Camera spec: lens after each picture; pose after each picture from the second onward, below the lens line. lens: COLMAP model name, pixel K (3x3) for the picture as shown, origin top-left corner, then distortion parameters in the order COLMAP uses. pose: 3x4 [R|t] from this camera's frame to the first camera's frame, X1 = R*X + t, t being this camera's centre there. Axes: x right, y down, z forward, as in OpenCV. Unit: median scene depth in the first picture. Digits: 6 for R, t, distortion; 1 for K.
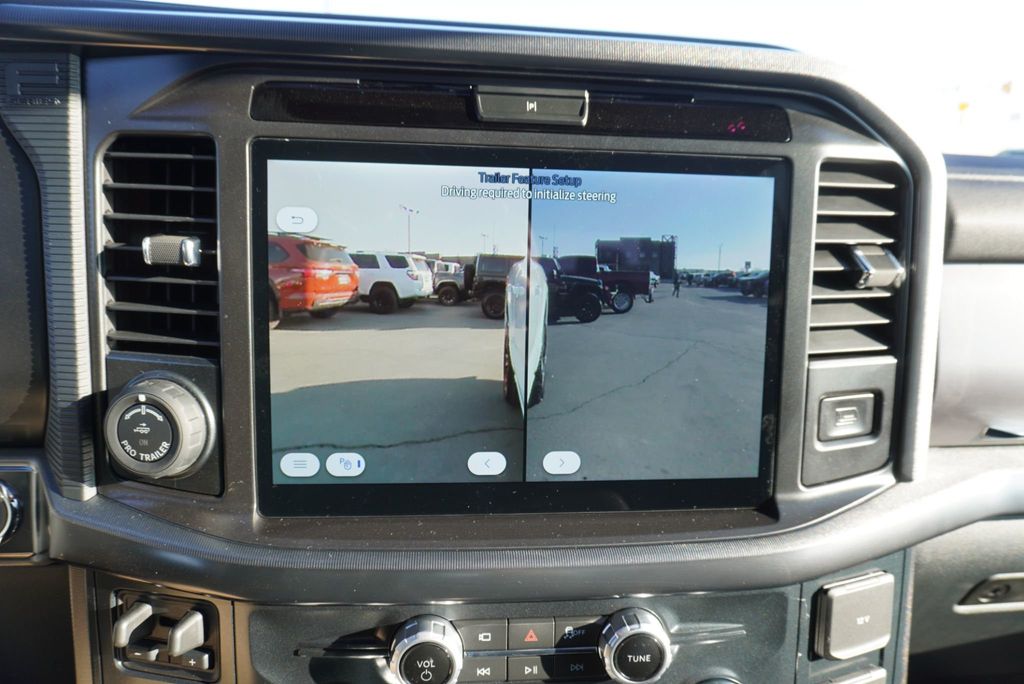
lens RADIAL K [[686.1, 0, 510.2], [0, 686.1, 345.1], [0, 0, 1]] dist [-0.046663, 0.041254]
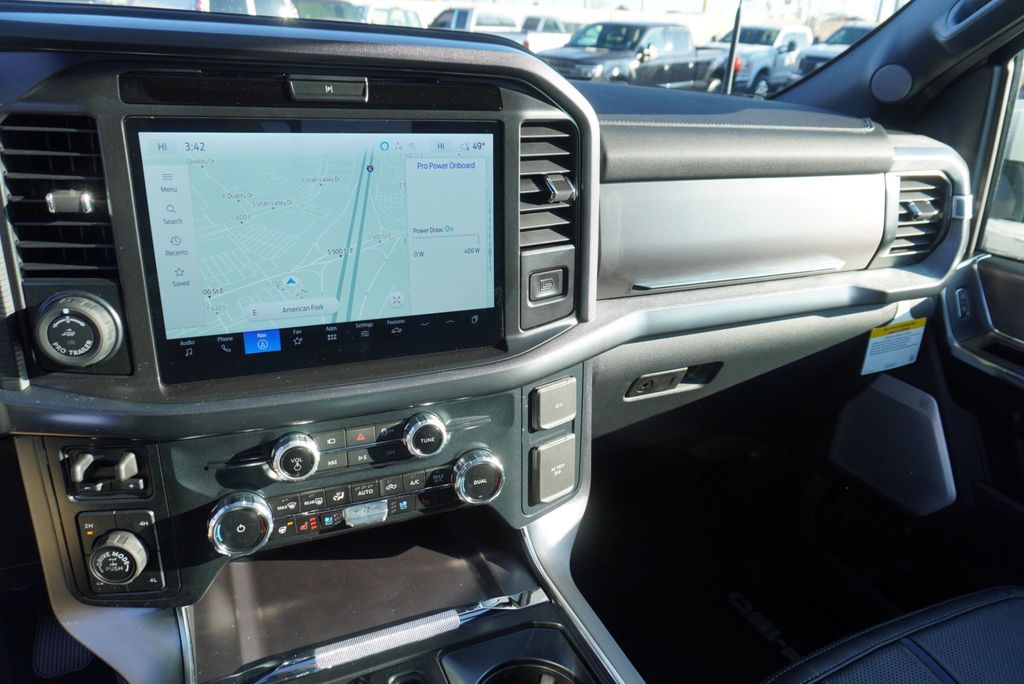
lens RADIAL K [[696.1, 0, 508.9], [0, 696.1, 351.7], [0, 0, 1]] dist [-0.055860, 0.037731]
pose [[0.950213, -0.104145, 0.293682, -0.093092], [0.048836, 0.980620, 0.189735, -0.059840], [-0.307750, -0.165947, 0.936884, -0.583209]]
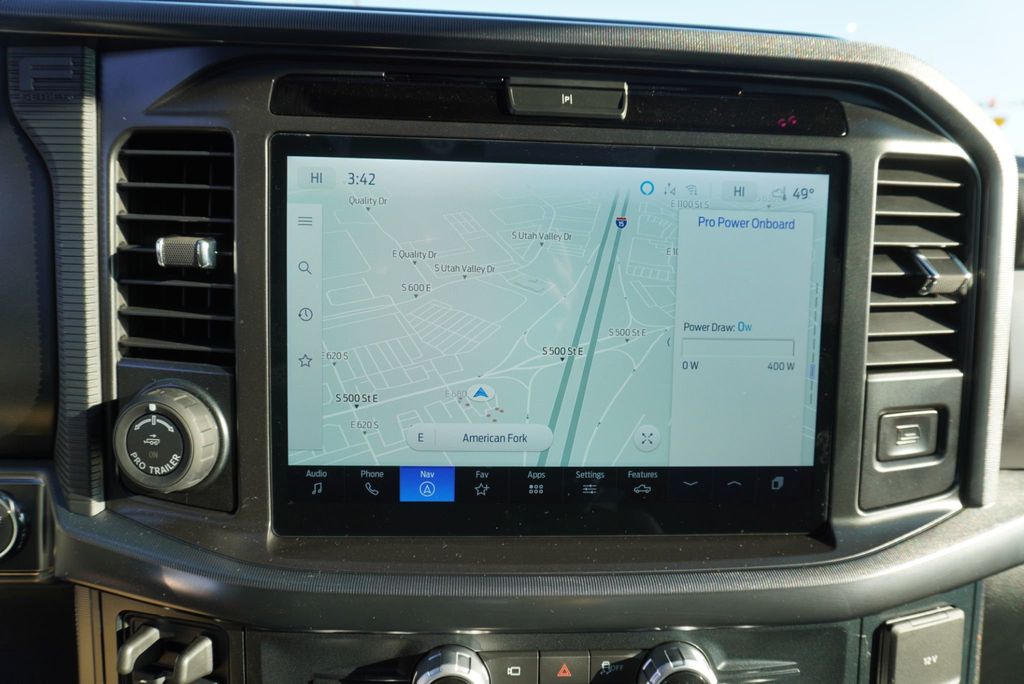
lens RADIAL K [[686.1, 0, 510.2], [0, 686.1, 345.1], [0, 0, 1]] dist [-0.046663, 0.041254]
pose [[0.999329, 0.005050, -0.036266, -0.010897], [-0.005926, 0.999693, -0.024078, 0.010518], [0.036134, 0.024276, 0.999052, 0.069002]]
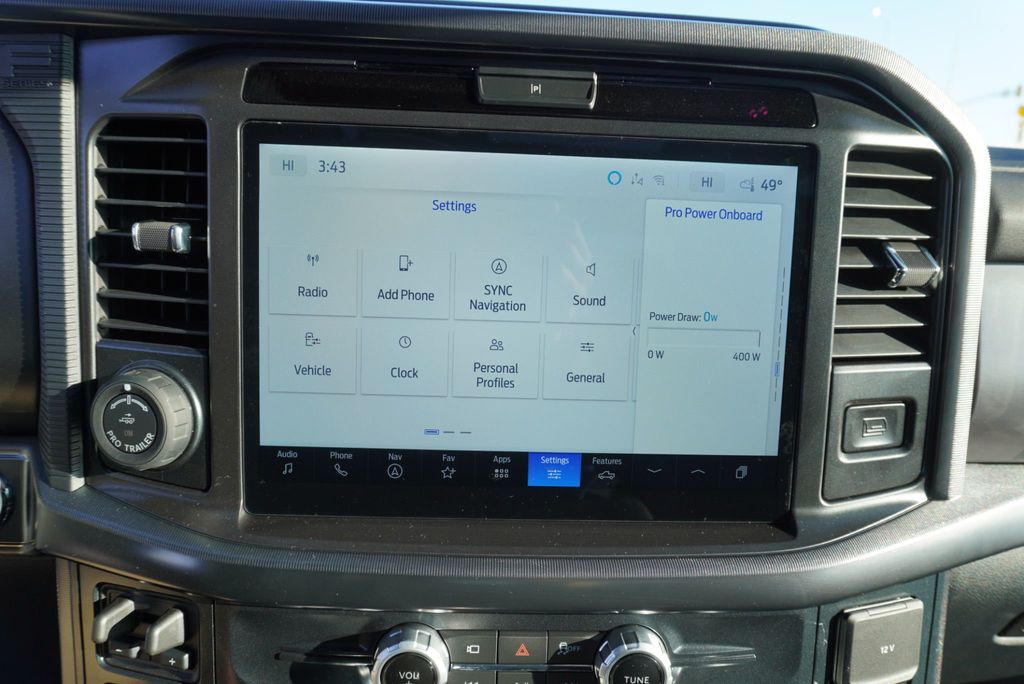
lens RADIAL K [[686.1, 0, 510.2], [0, 686.1, 345.1], [0, 0, 1]] dist [-0.046663, 0.041254]
pose [[0.998182, 0.020708, -0.056606, 0.056397], [-0.020935, 0.999775, -0.003427, 0.008670], [0.056522, 0.004605, 0.998391, 0.056219]]
